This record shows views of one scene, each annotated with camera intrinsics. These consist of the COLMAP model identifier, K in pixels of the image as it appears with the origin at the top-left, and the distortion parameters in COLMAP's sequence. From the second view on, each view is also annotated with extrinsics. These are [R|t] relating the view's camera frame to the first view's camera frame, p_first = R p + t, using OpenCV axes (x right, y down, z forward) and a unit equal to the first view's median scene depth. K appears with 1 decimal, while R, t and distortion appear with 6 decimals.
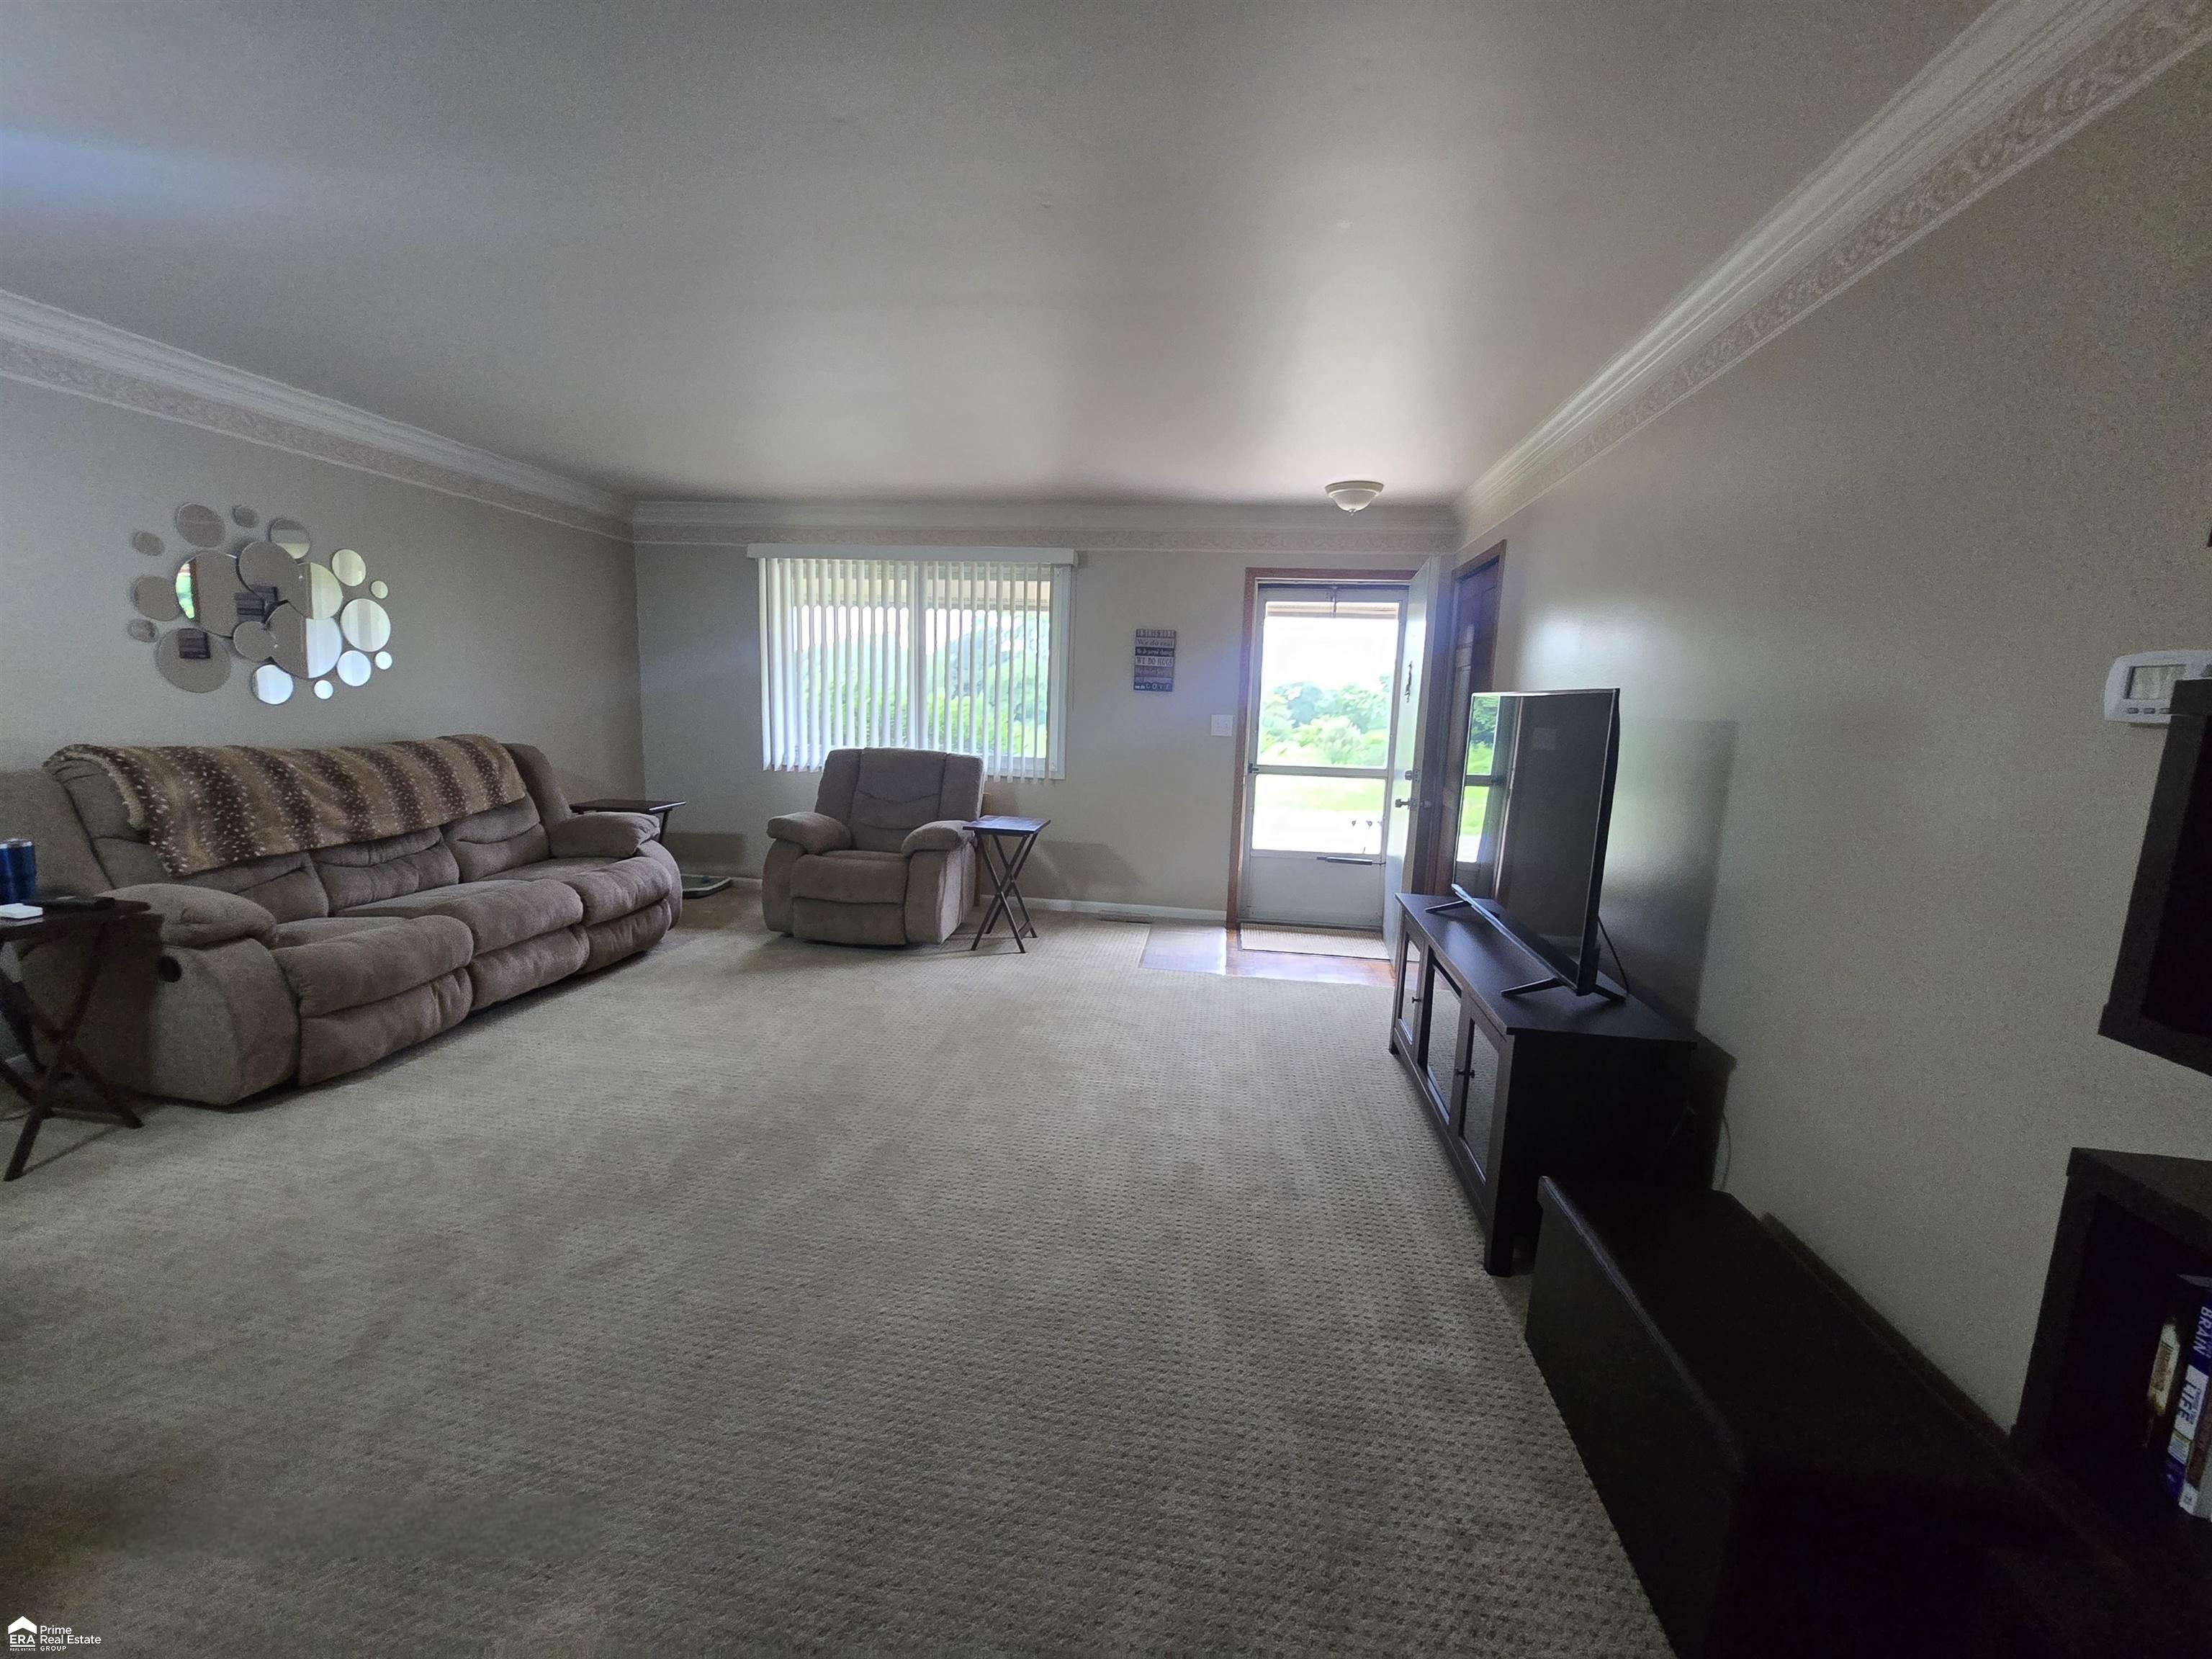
lens RADIAL K [[906.8, 0, 1100.1], [0, 906.8, 835.0], [0, 0, 1]] dist [-0.001348, 0.000057]
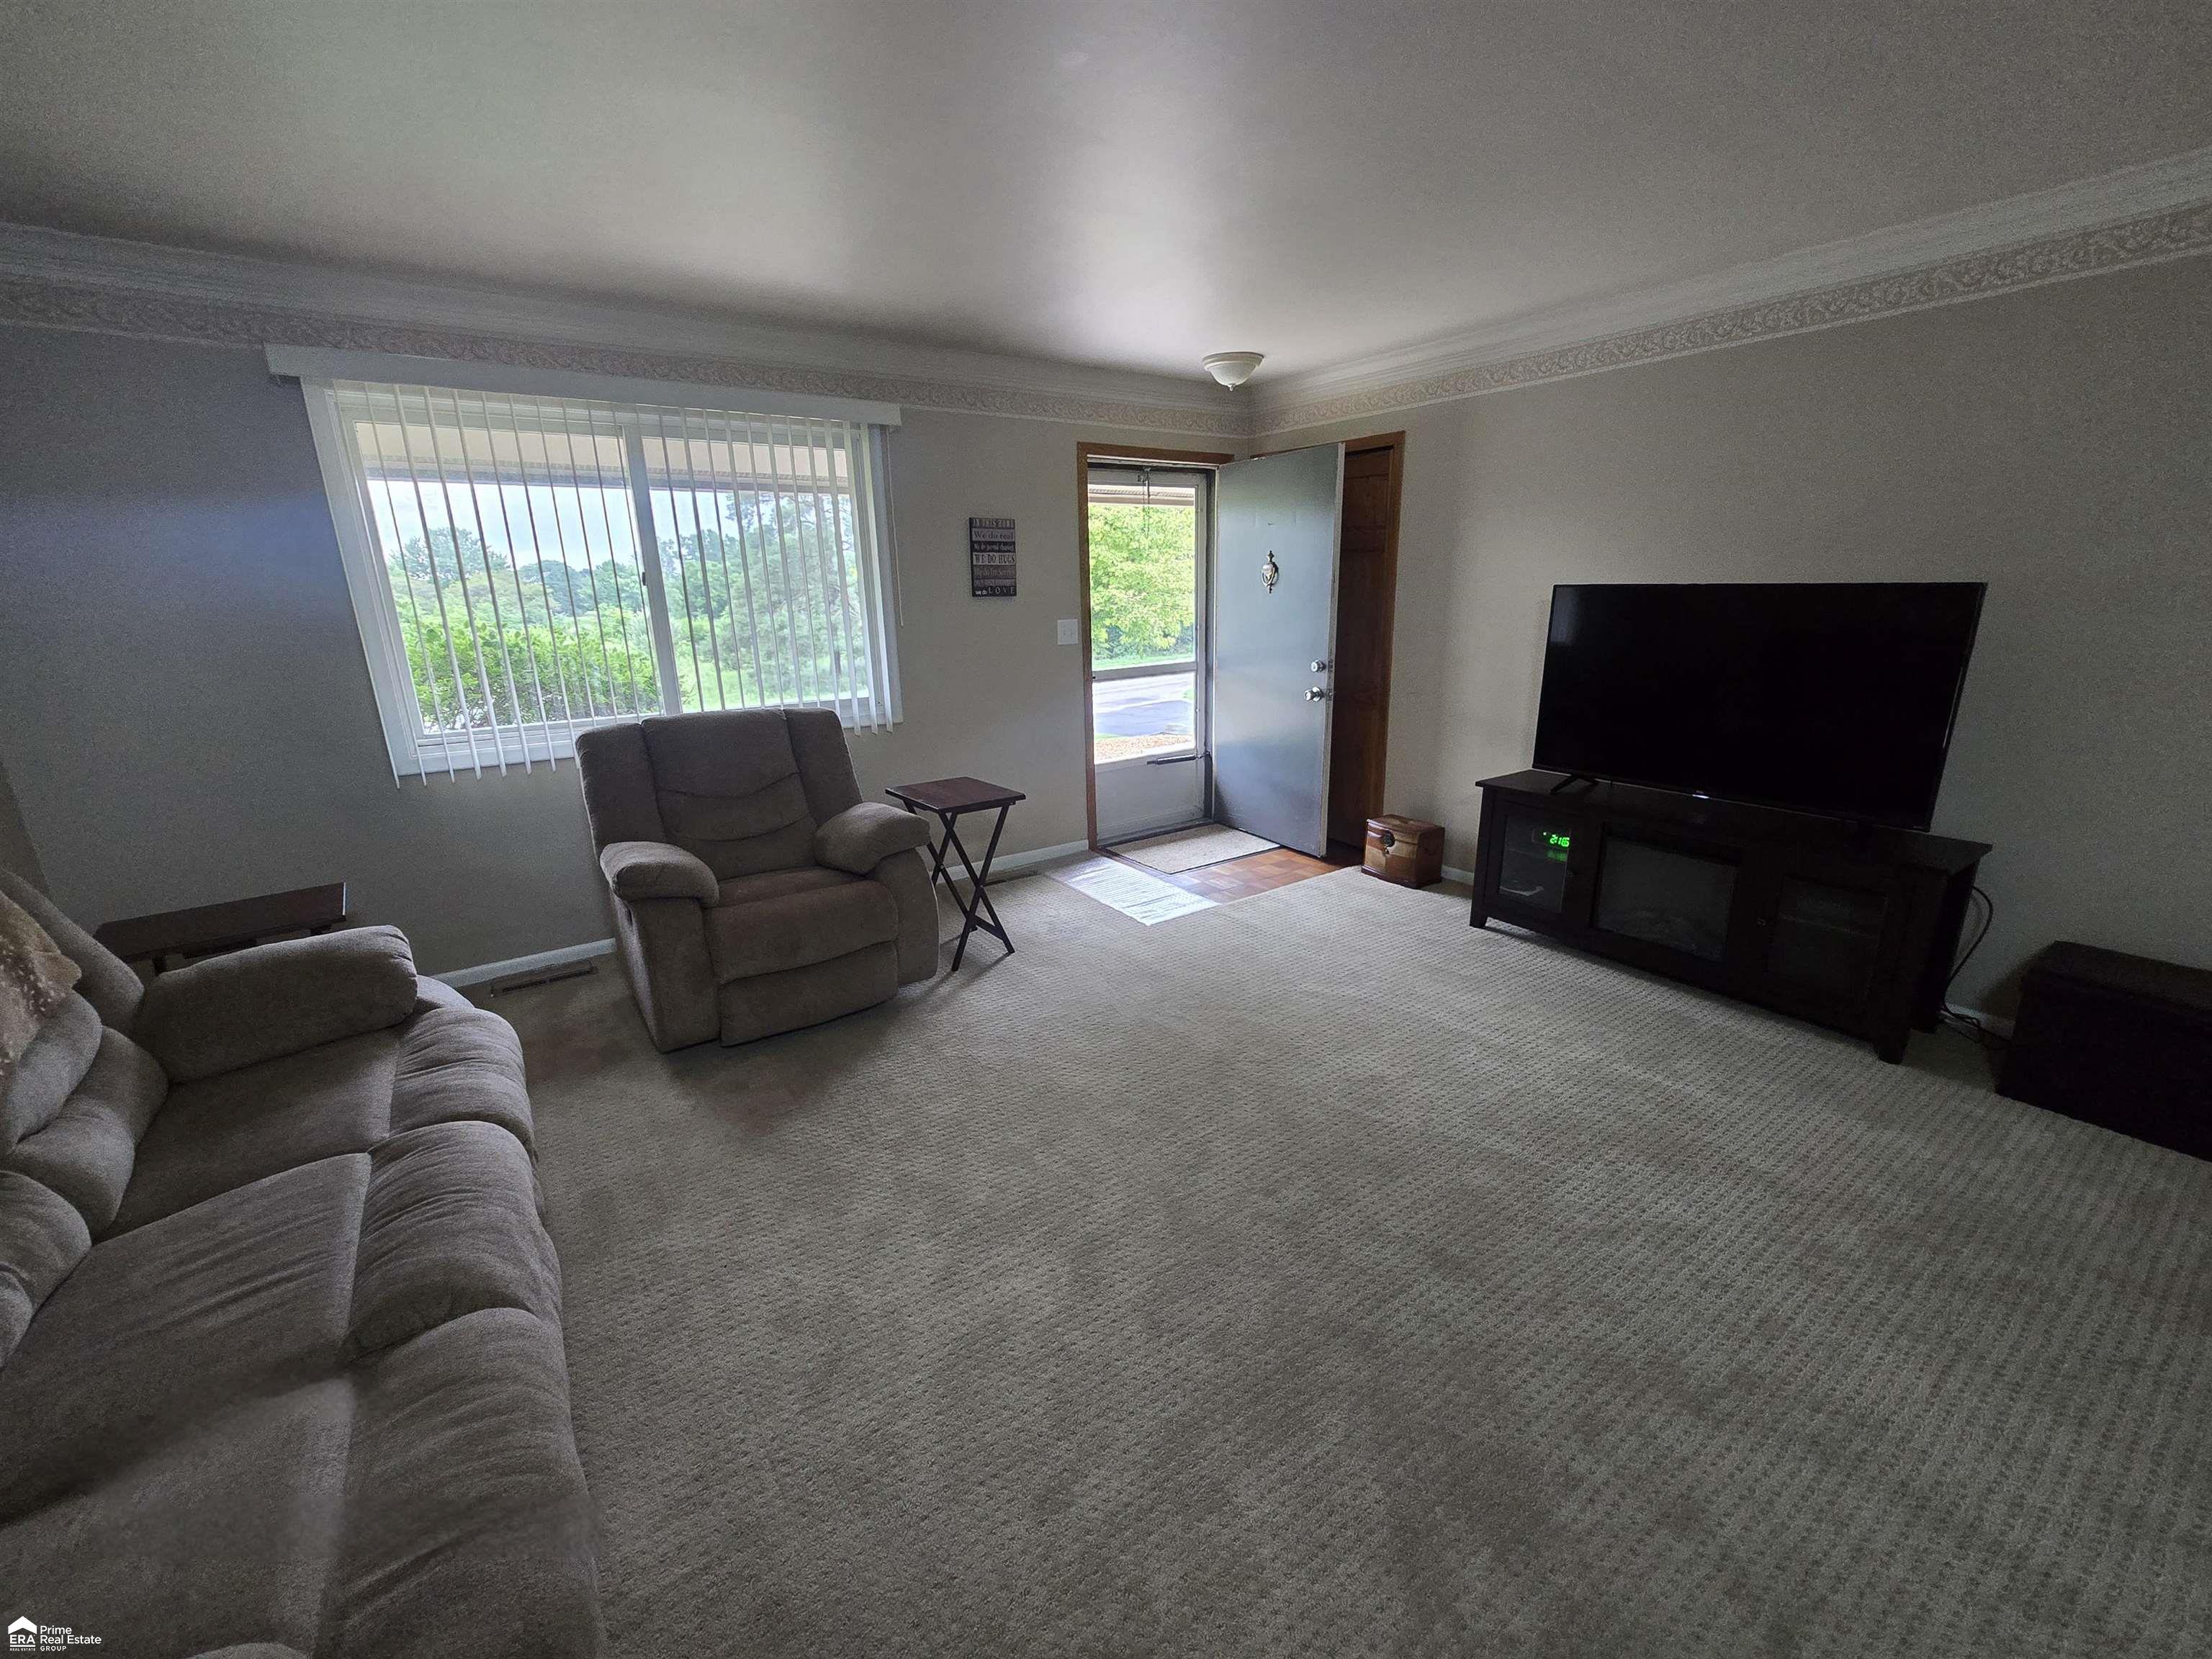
lens RADIAL K [[906.8, 0, 1108.3], [0, 906.8, 825.3], [0, 0, 1]] dist [-0.001348, 0.000057]
pose [[0.730868, -0.226271, 0.643921, -0.439089], [0.147362, 0.973509, 0.174827, -0.087421], [-0.666421, -0.032886, 0.744850, 0.326038]]
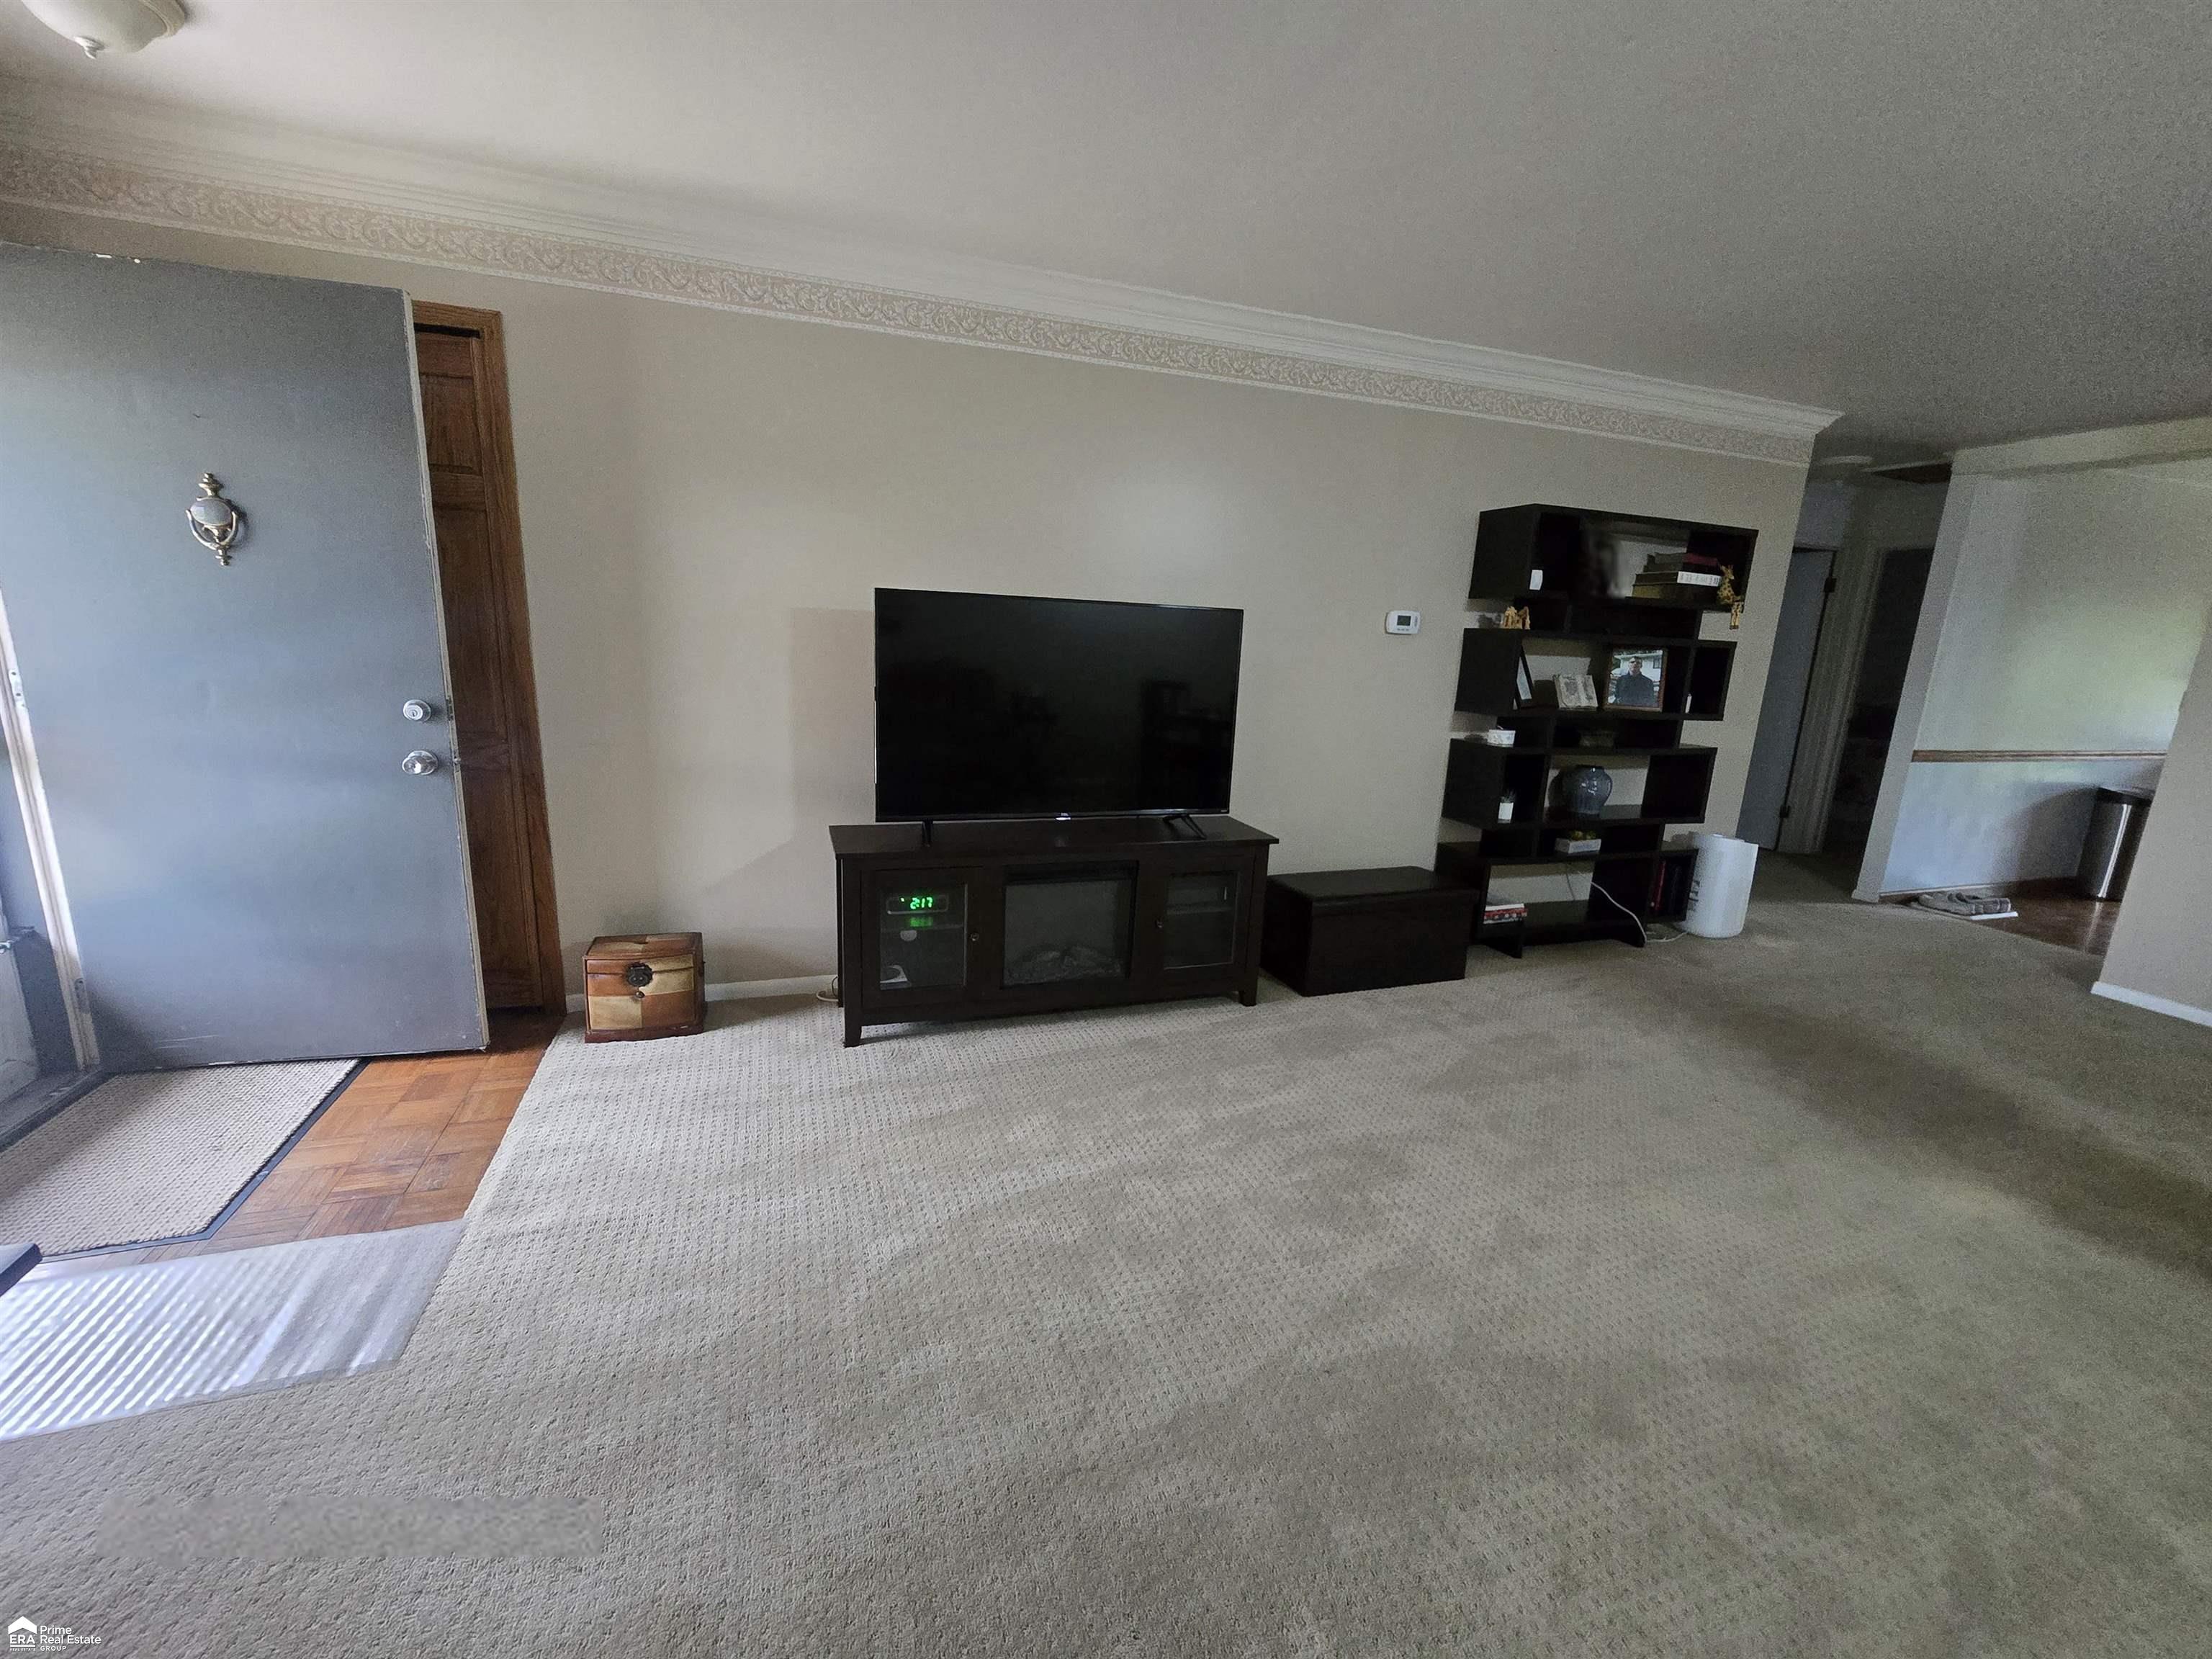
lens RADIAL K [[906.8, 0, 1103.7], [0, 906.8, 828.9], [0, 0, 1]] dist [-0.001348, 0.000057]
pose [[-0.447270, -0.242708, 0.860838, -0.275293], [0.075545, 0.948786, 0.306755, -0.112269], [-0.891203, 0.202234, -0.406028, 0.719336]]
